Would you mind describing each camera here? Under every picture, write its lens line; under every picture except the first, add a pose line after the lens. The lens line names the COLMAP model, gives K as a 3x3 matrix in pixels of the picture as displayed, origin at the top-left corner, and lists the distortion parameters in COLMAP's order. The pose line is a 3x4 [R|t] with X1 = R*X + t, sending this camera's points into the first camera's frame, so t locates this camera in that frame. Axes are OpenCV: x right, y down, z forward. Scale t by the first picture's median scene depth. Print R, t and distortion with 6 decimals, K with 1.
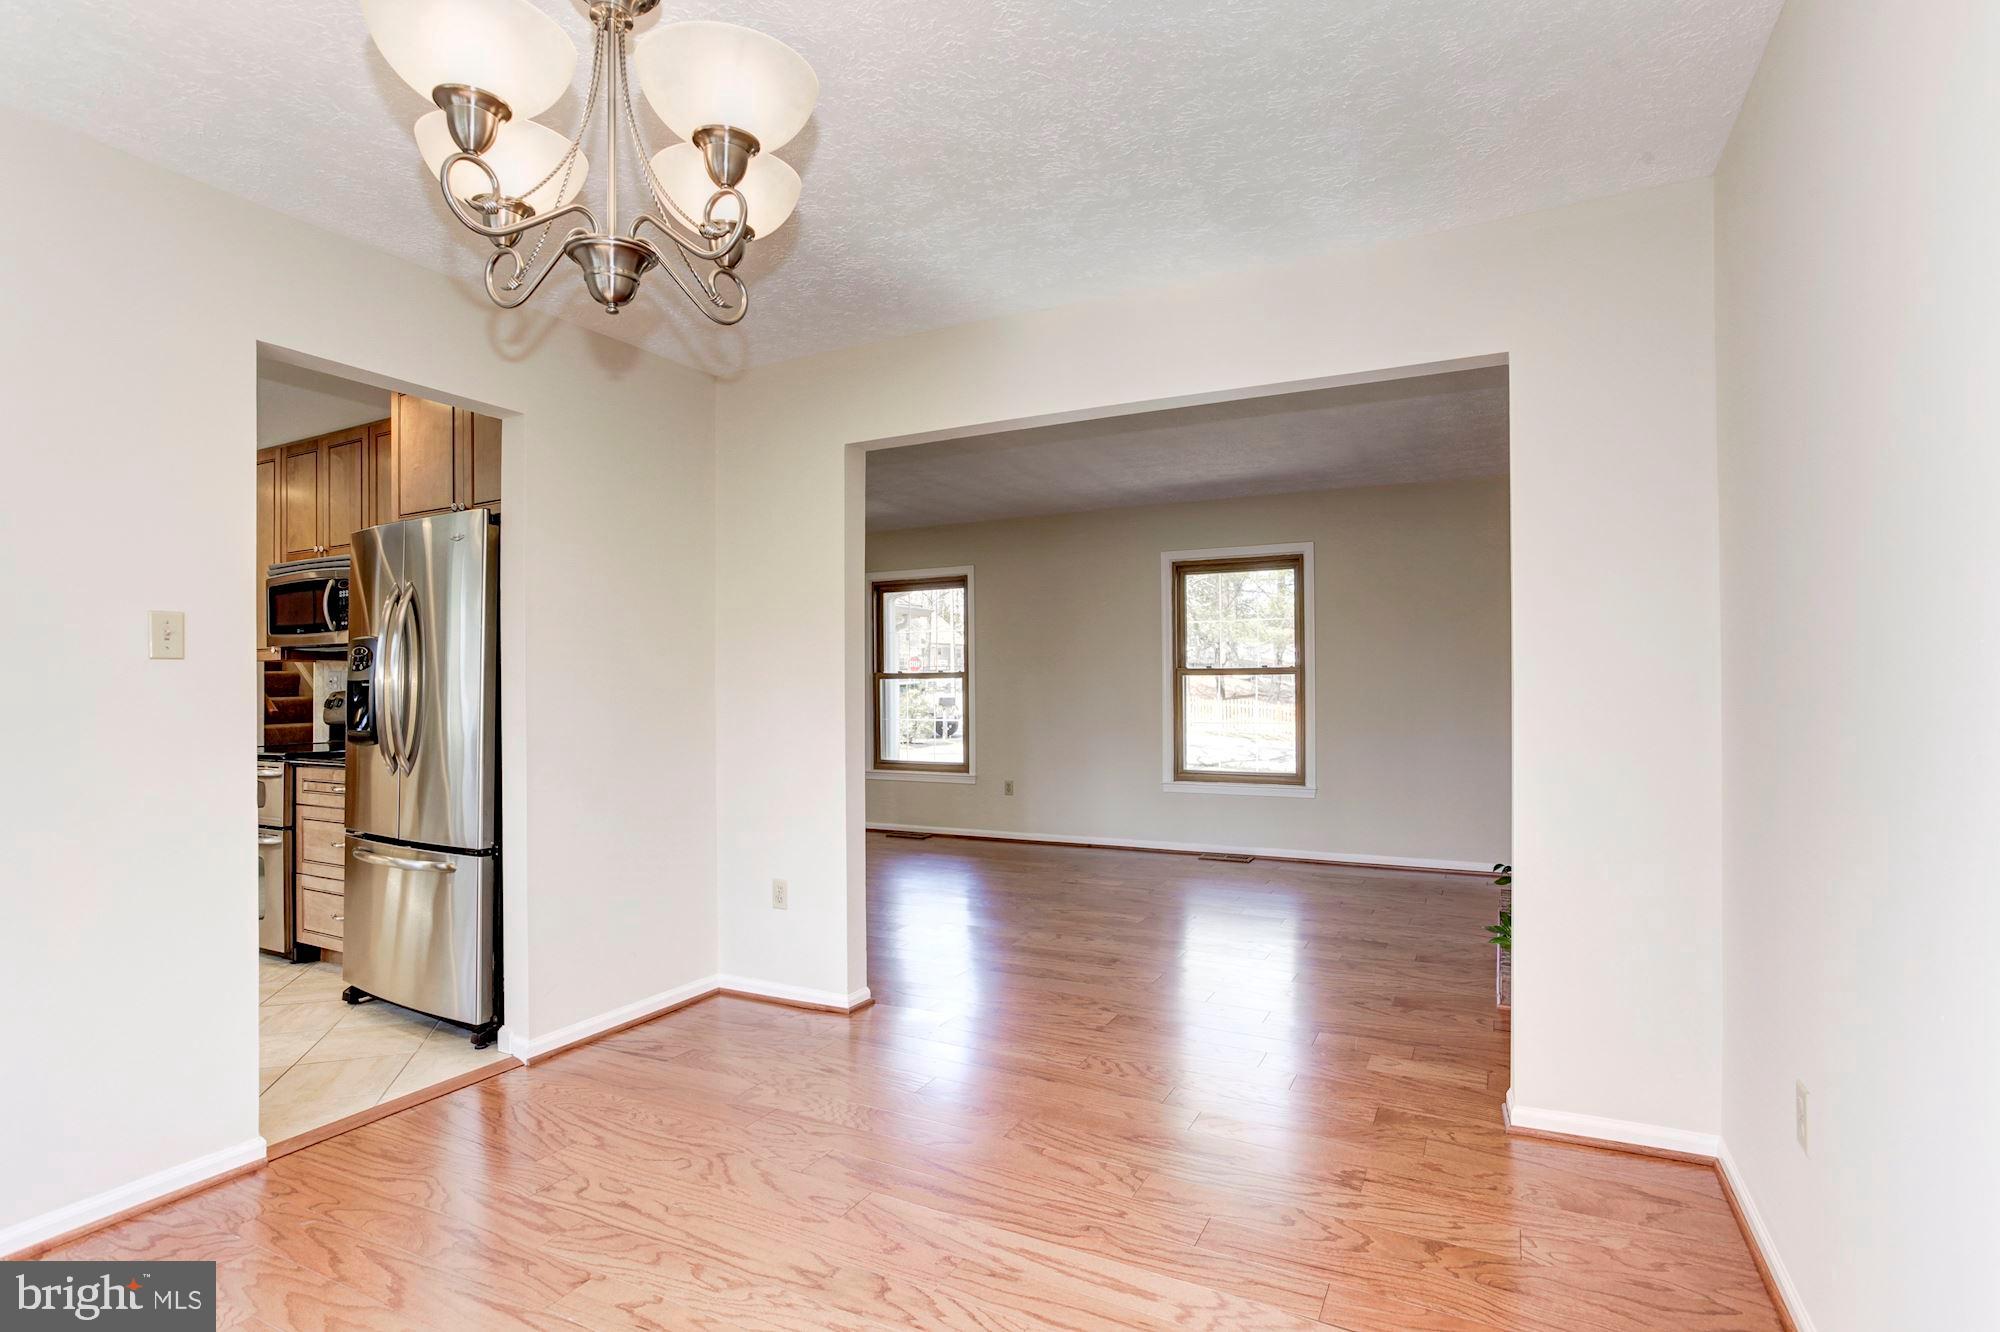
lens RADIAL K [[979.1, 0, 1002.1], [0, 979.1, 661.8], [0, 0, 1]] dist [-0.004501, -0.000125]
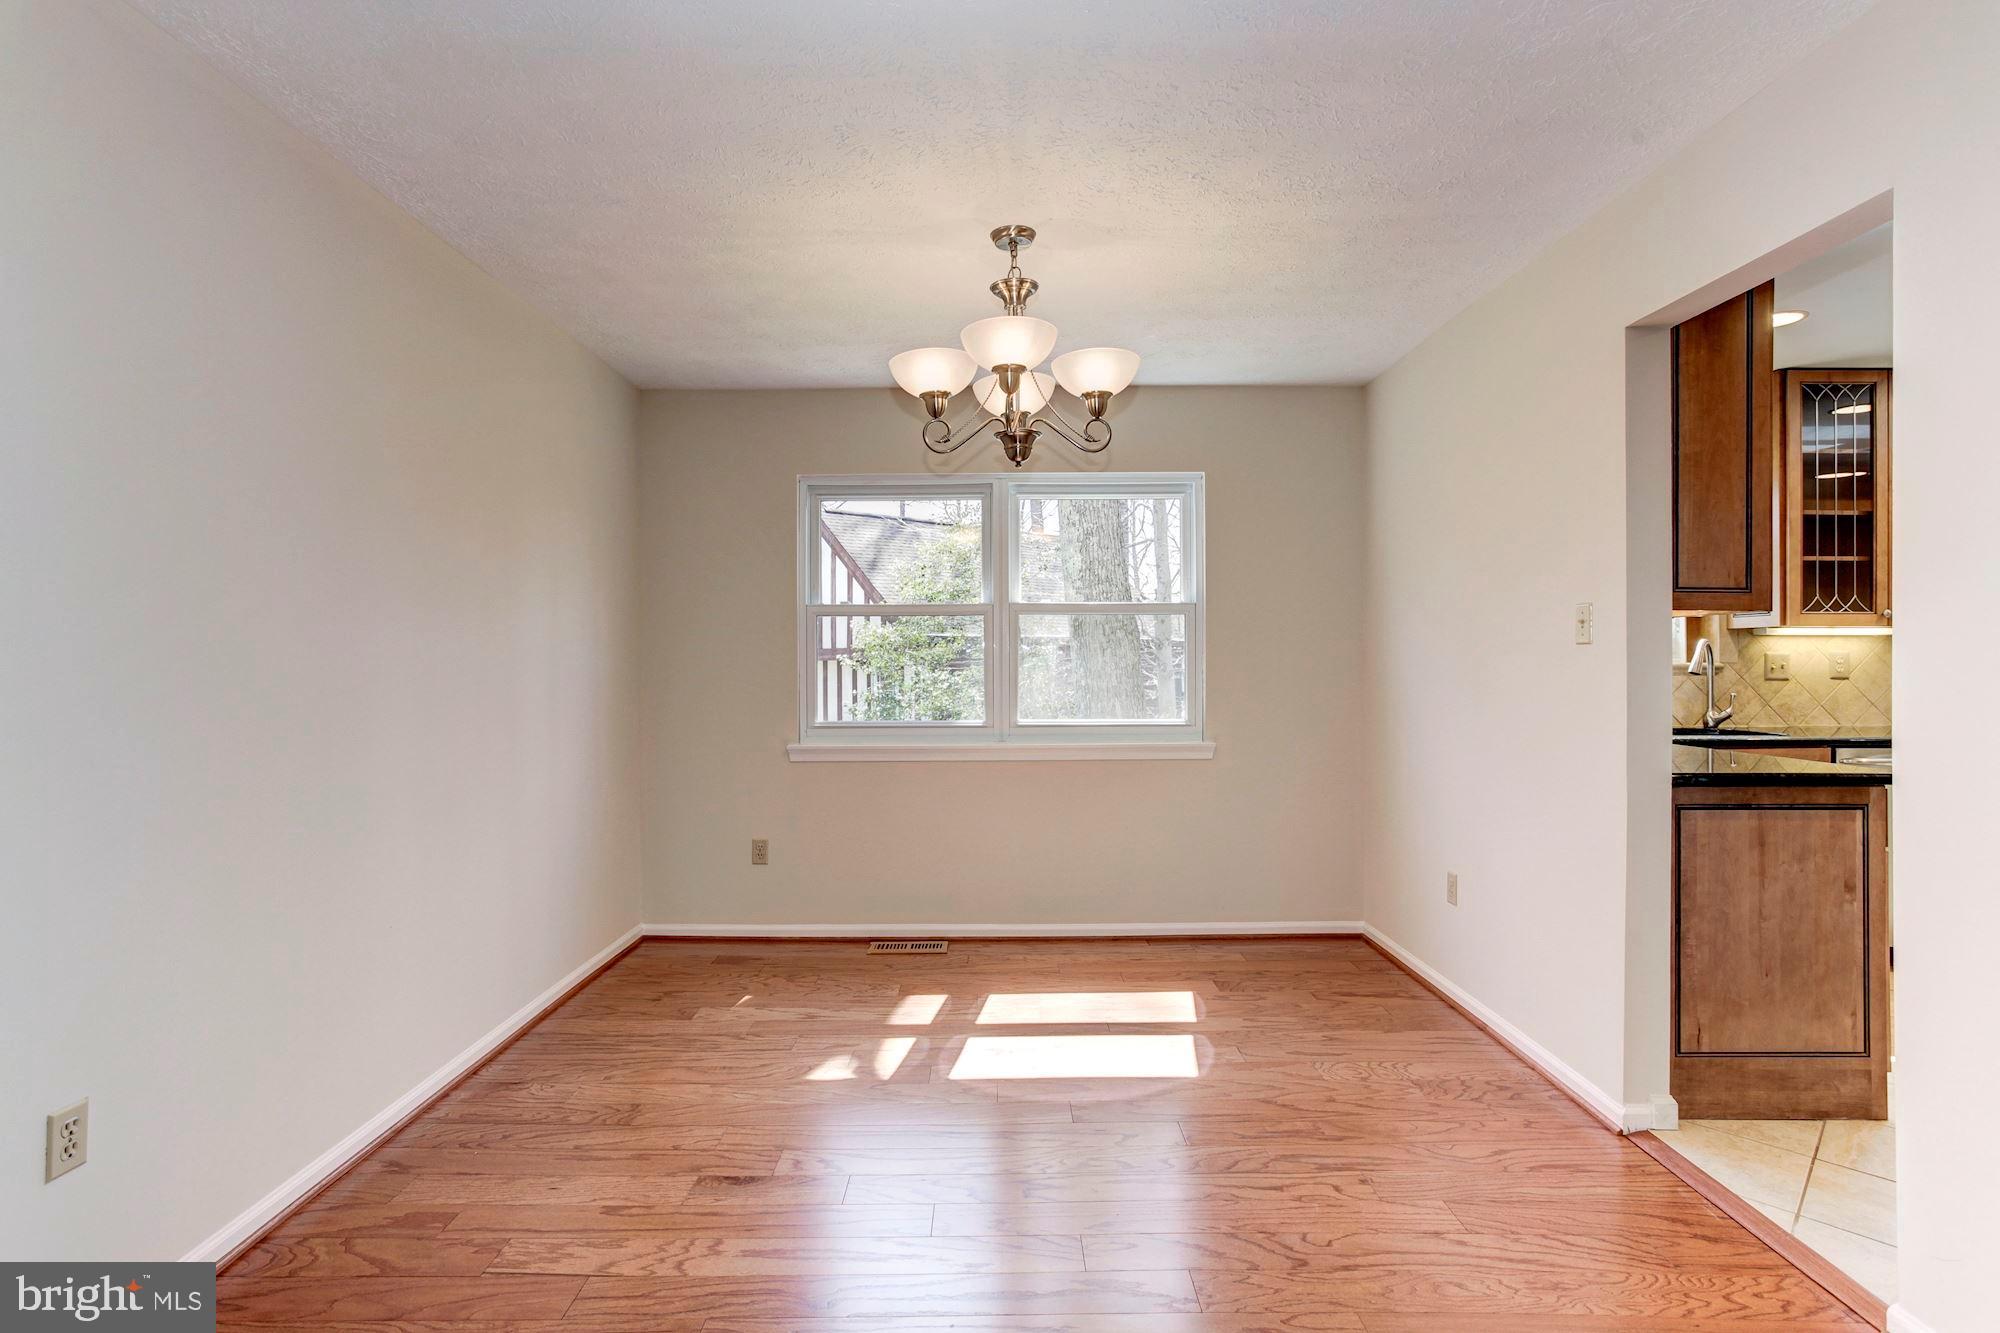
lens RADIAL K [[979.1, 0, 1002.1], [0, 979.1, 662.3], [0, 0, 1]] dist [-0.004501, -0.000125]
pose [[-0.885694, 0.011199, -0.464135, 0.305303], [0.020634, 0.999671, -0.015253, 0.011999], [0.463811, -0.023086, -0.885633, 1.616502]]
